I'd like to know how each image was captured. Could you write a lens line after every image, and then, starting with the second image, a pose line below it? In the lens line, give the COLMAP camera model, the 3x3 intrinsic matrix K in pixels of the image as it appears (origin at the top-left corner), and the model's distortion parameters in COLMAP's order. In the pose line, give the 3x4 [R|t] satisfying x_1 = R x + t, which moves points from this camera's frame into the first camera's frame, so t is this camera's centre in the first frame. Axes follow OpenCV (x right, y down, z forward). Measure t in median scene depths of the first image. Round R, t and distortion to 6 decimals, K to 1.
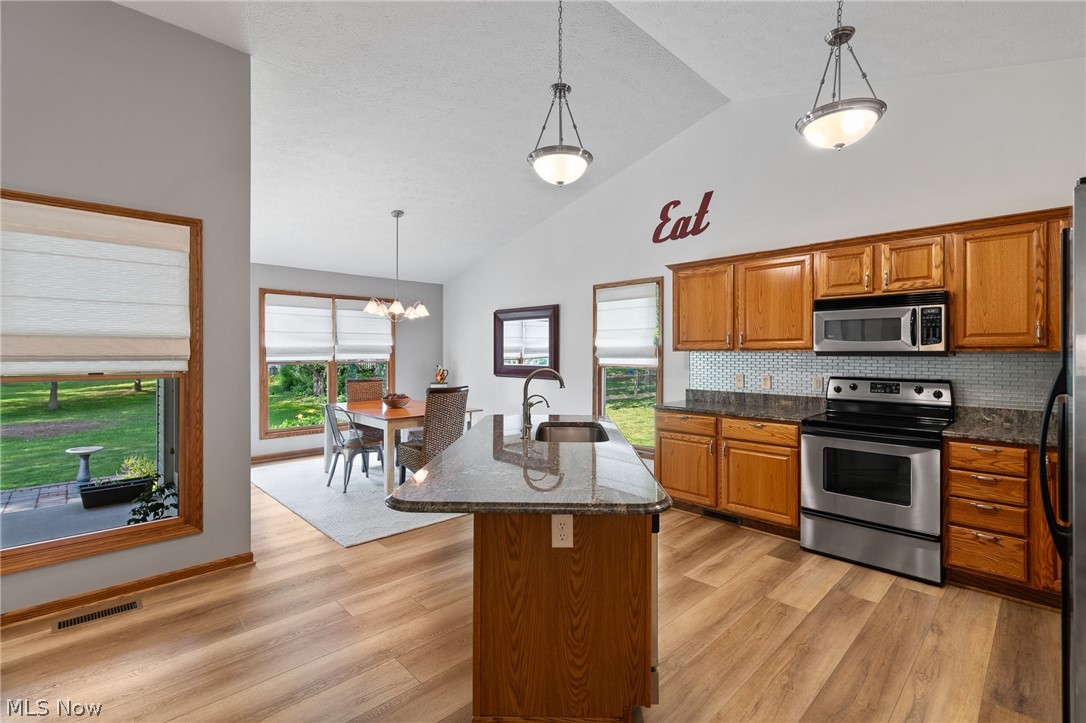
lens RADIAL K [[485.6, 0, 553.1], [0, 485.6, 354.8], [0, 0, 1]] dist [0.001012, -0.000130]
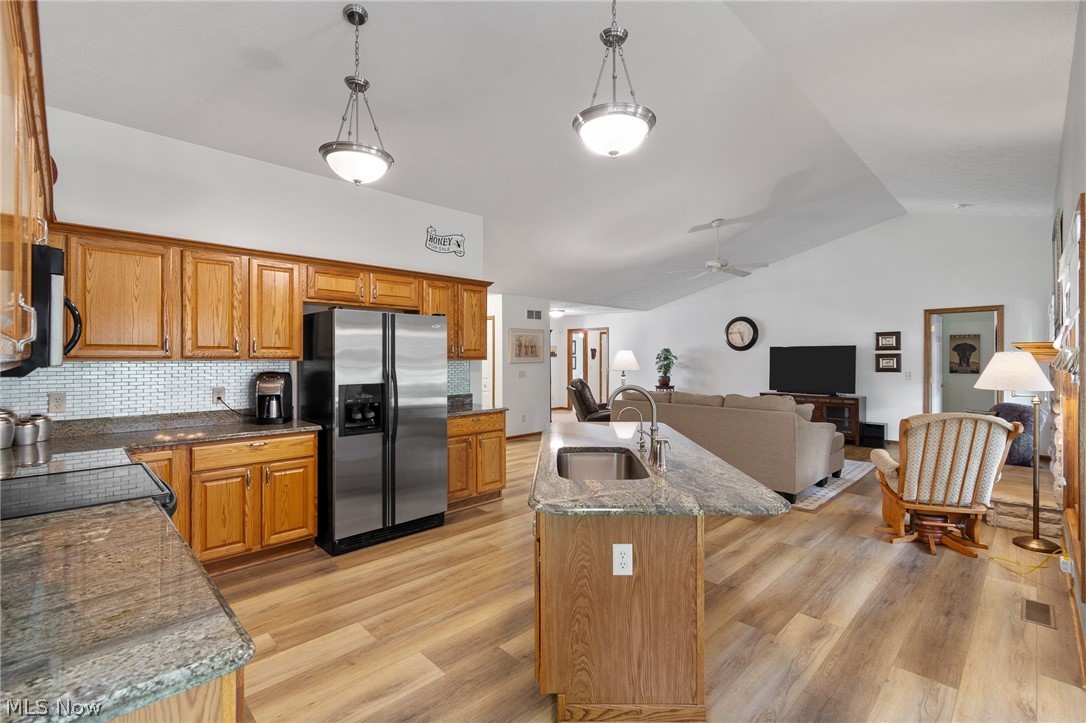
lens RADIAL K [[485.3, 0, 553.1], [0, 485.3, 353.9], [0, 0, 1]] dist [0.002282, 0.000245]
pose [[-0.999951, -0.000604, -0.009899, 0.087013], [-0.000553, 0.999986, -0.005218, -0.013828], [0.009902, -0.005212, -0.999937, 1.310257]]
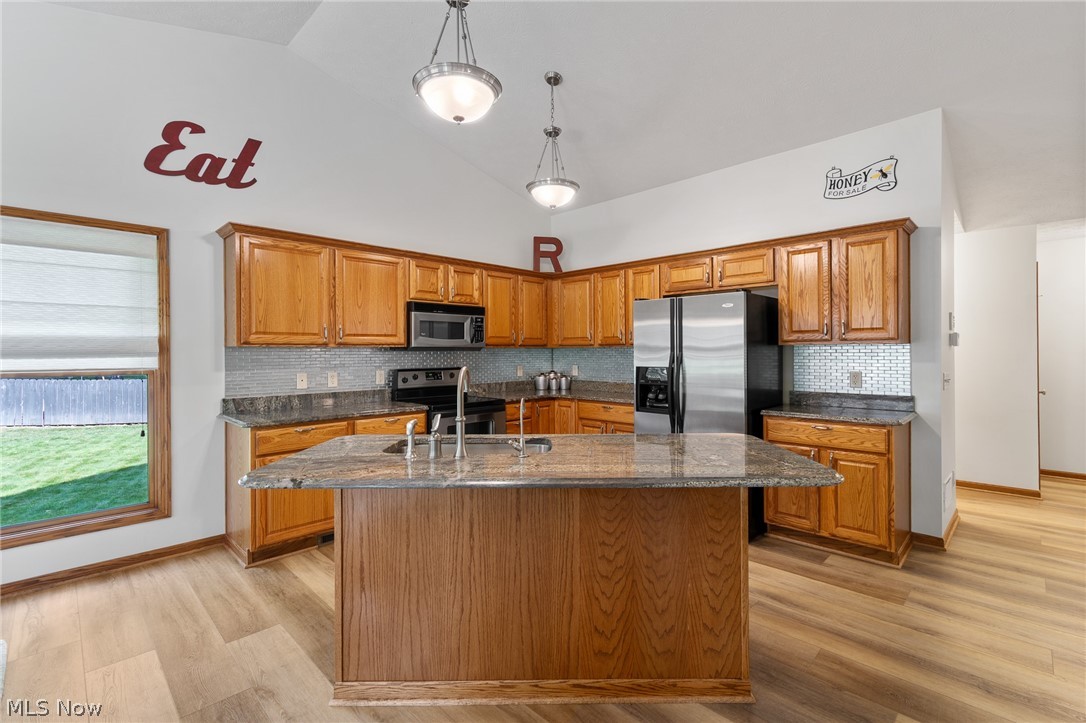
lens RADIAL K [[485.6, 0, 553.1], [0, 485.6, 354.8], [0, 0, 1]] dist [0.001012, -0.000130]
pose [[-0.023273, -0.008455, 0.999693, -0.540031], [0.006235, 0.999944, 0.008603, 0.003090], [-0.999710, 0.006433, -0.023219, 0.634344]]
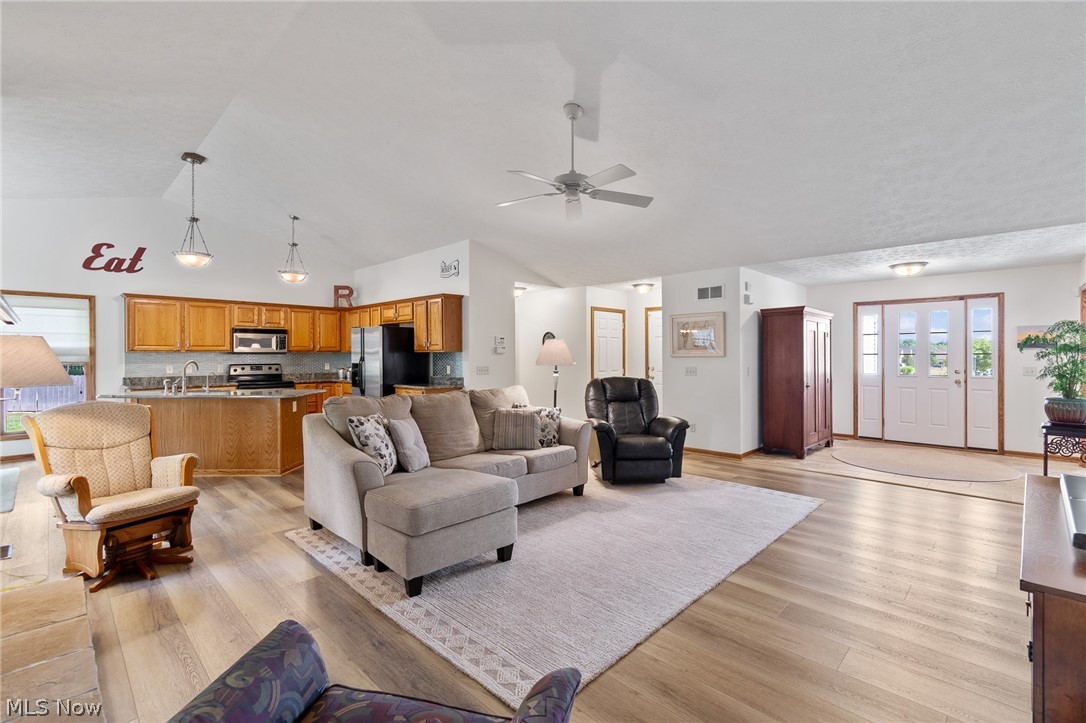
lens RADIAL K [[482.6, 0, 552.6], [0, 482.6, 357.7], [0, 0, 1]] dist [0.001508, -0.000494]
pose [[-0.030018, -0.007868, 0.999518, -1.444177], [0.001870, 0.999967, 0.007927, 0.002557], [-0.999548, 0.002107, -0.030003, -0.286624]]
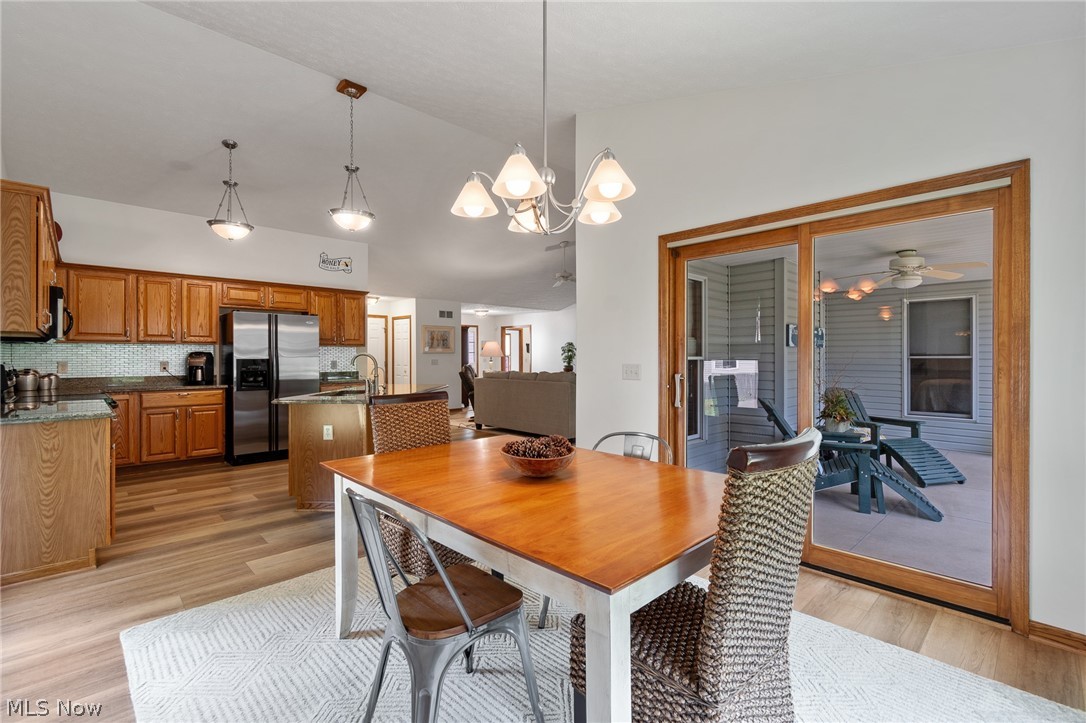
lens RADIAL K [[485.6, 0, 553.1], [0, 485.6, 354.8], [0, 0, 1]] dist [0.001012, -0.000130]
pose [[-0.999999, -0.000684, 0.000740, -0.446265], [-0.000685, 0.999999, -0.000877, 0.025953], [-0.000739, -0.000878, -0.999999, 1.828675]]
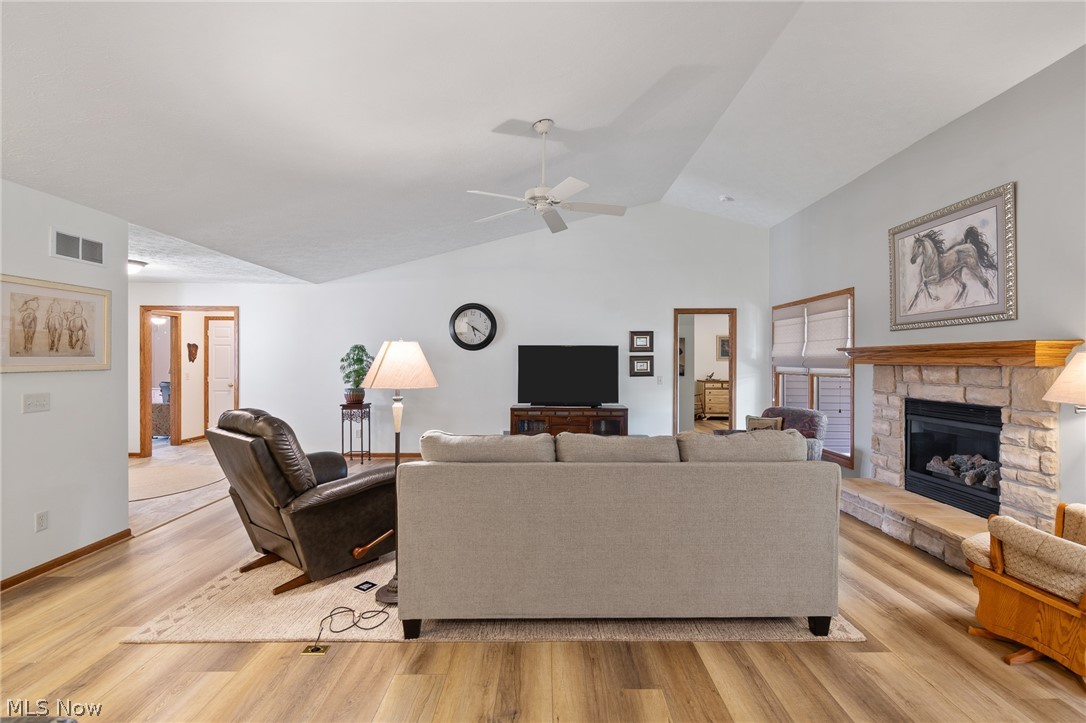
lens RADIAL K [[486.3, 0, 552.9], [0, 486.3, 362.0], [0, 0, 1]] dist [0.003116, 0.000214]
pose [[-0.690552, 0.000160, -0.723283, 0.195395], [-0.004523, 0.999979, 0.004540, -0.009785], [0.723269, 0.006407, -0.690537, 0.326287]]
